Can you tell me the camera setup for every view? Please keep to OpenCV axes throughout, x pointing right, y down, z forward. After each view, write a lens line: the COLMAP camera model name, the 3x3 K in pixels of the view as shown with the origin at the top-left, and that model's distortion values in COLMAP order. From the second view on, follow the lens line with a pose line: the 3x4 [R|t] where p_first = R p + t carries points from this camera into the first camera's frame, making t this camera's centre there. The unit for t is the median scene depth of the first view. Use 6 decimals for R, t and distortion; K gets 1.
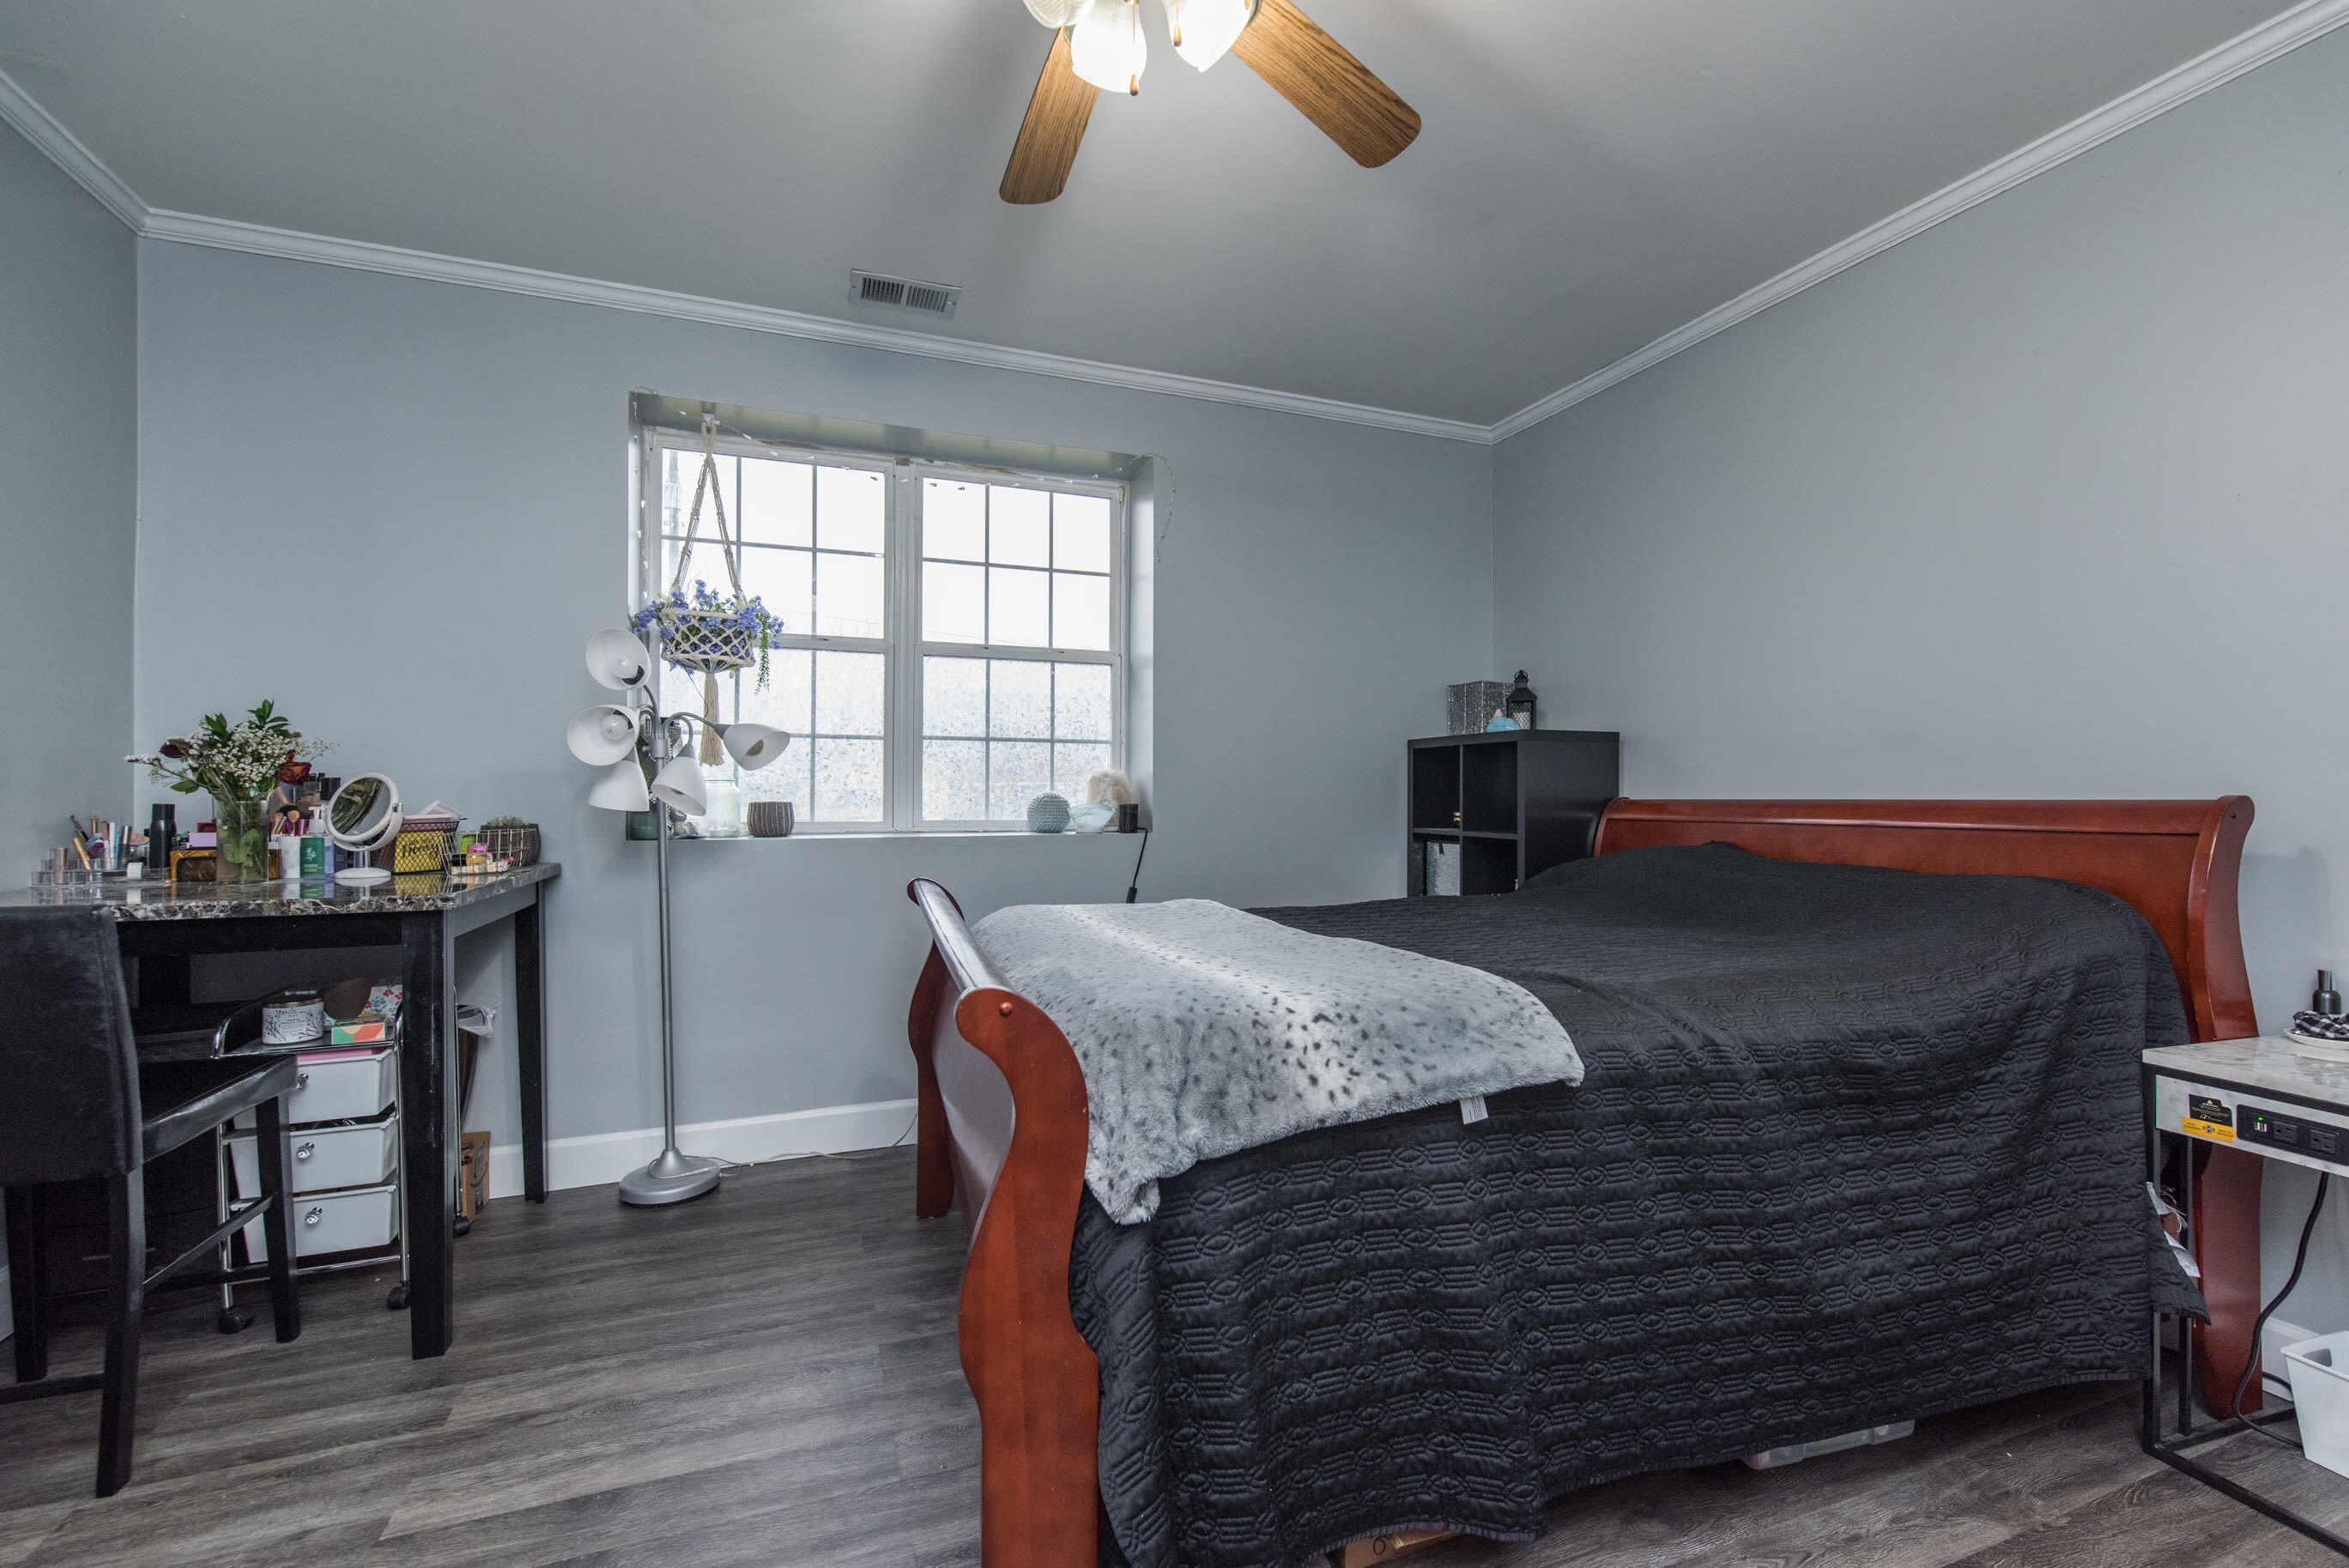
lens RADIAL K [[1042.6, 0, 1174.5], [0, 1042.6, 784.0], [0, 0, 1]] dist [-0.016130, -0.000001]
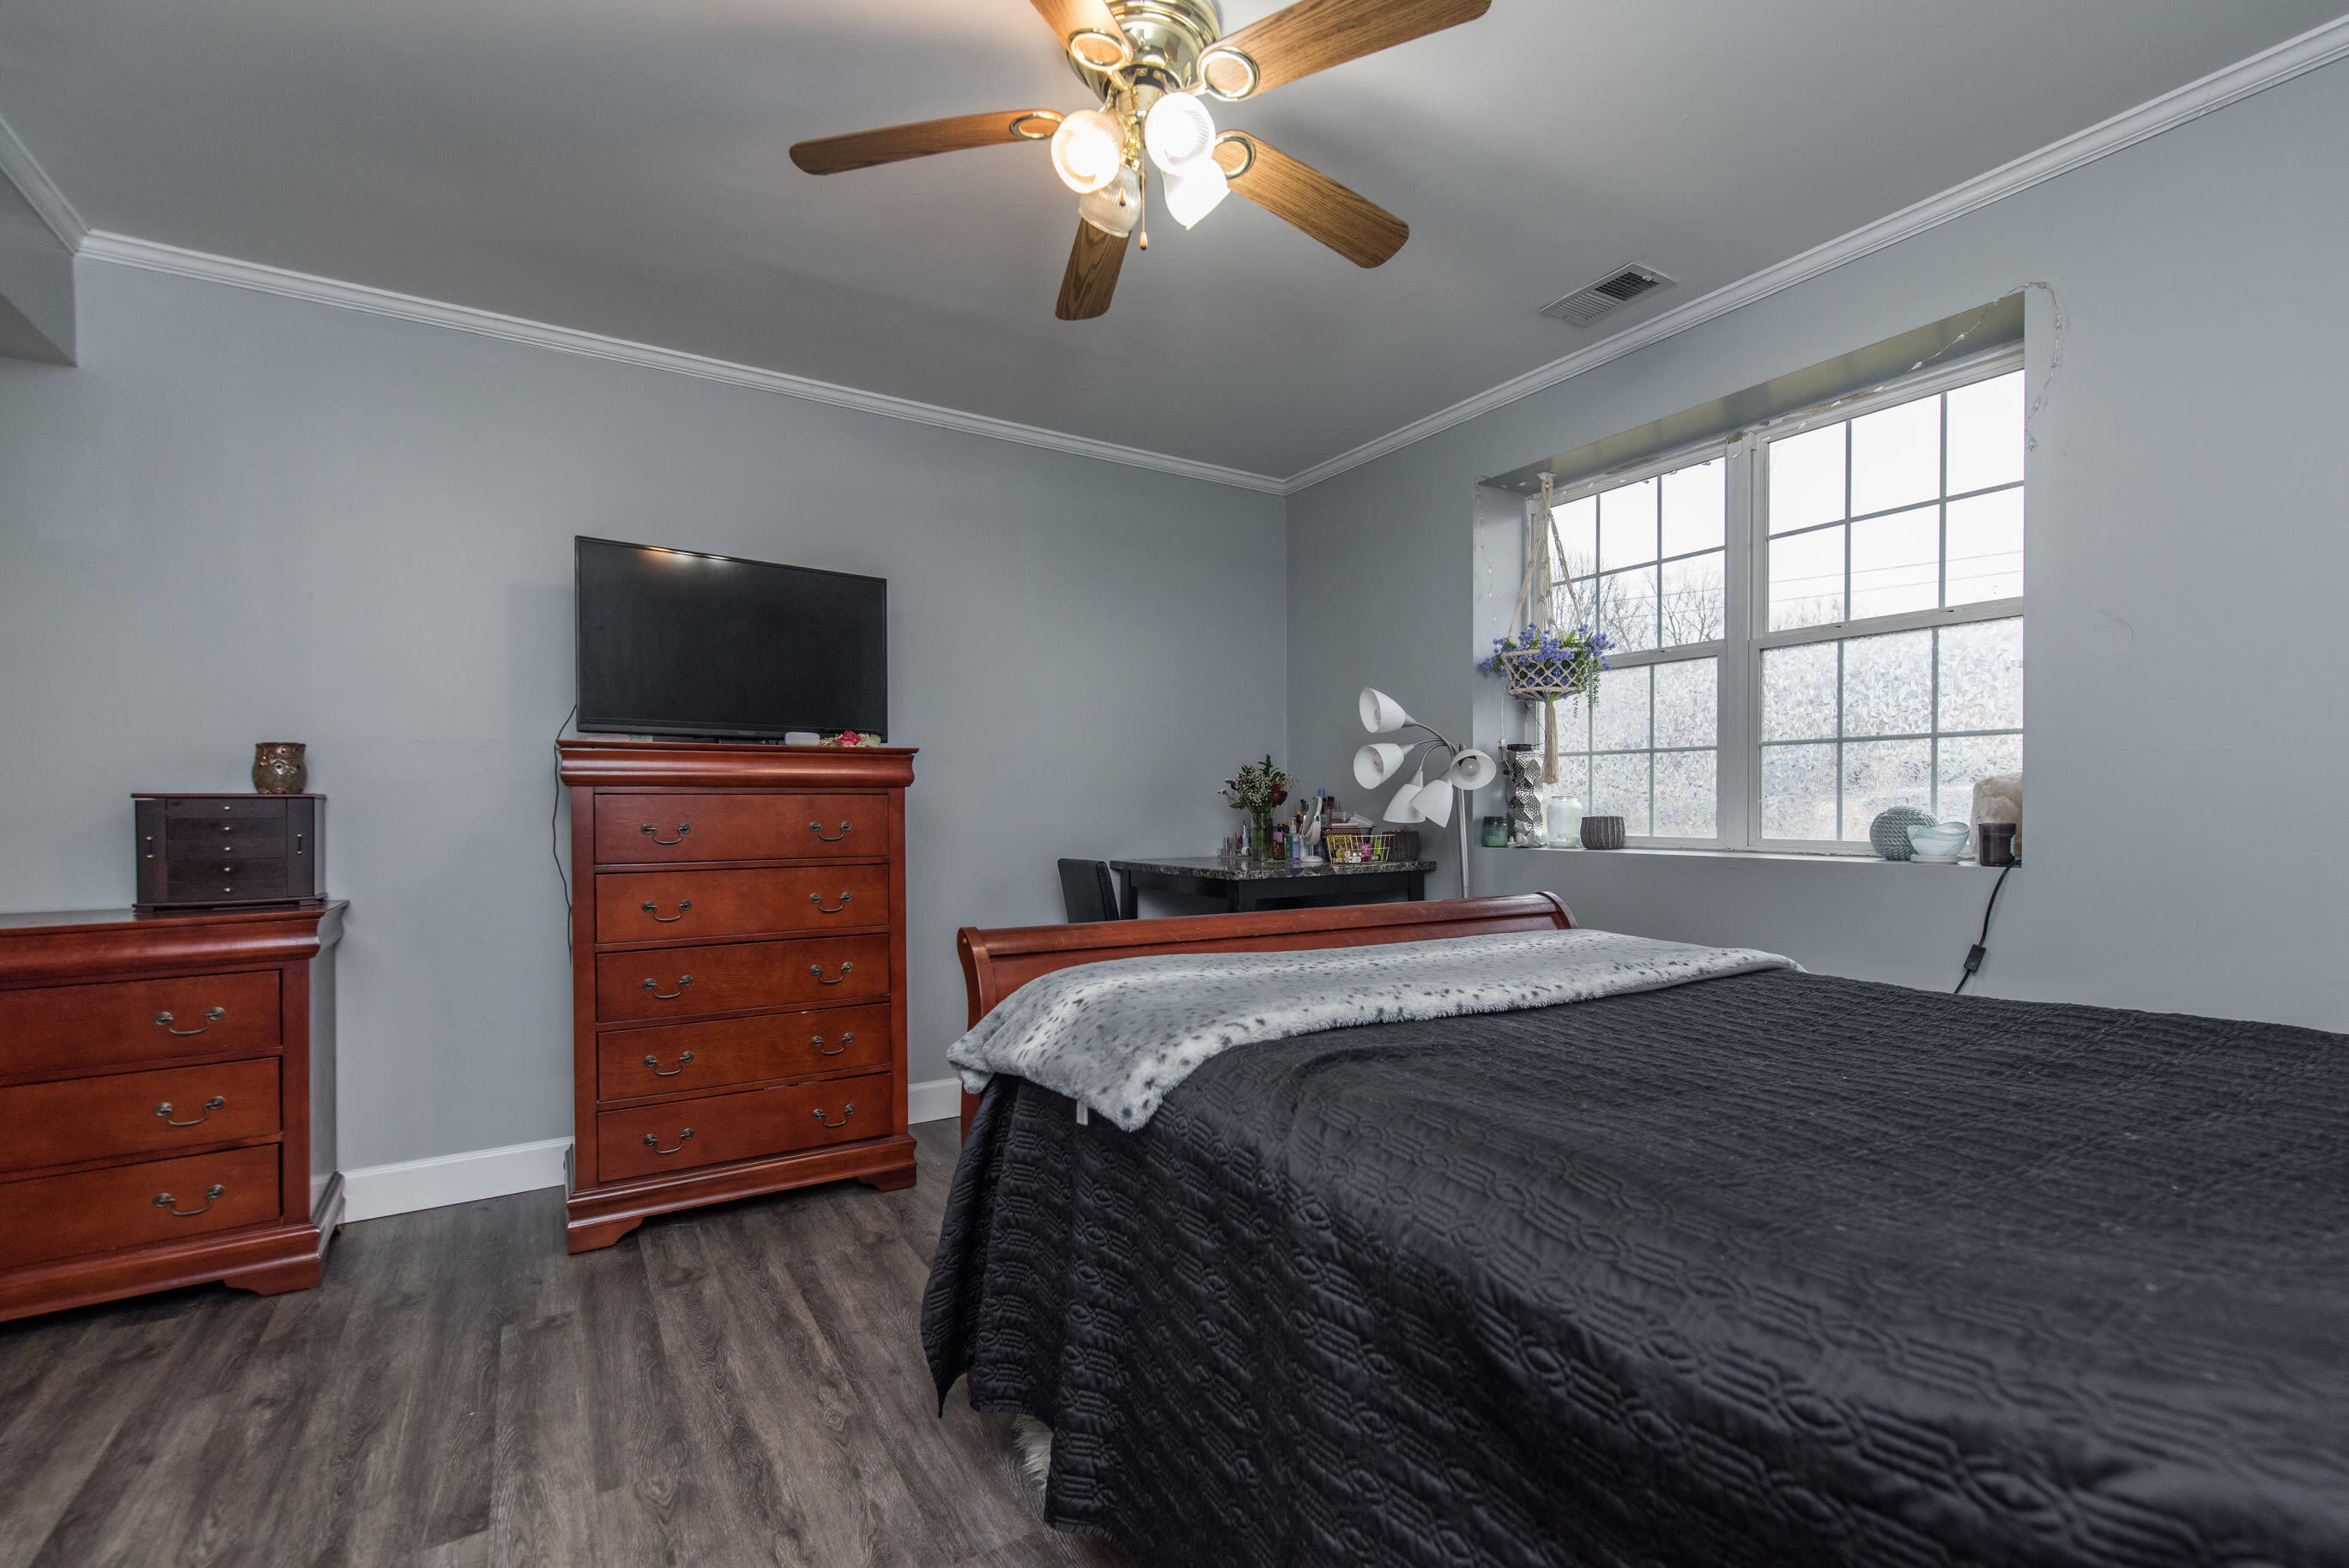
lens RADIAL K [[1033.3, 0, 1176.6], [0, 1033.3, 817.0], [0, 0, 1]] dist [0.016346, 0.000029]
pose [[0.203153, 0.008758, -0.979108, 0.521030], [0.018050, 0.999757, 0.012688, -0.002915], [0.978981, -0.020251, 0.202945, 0.340181]]
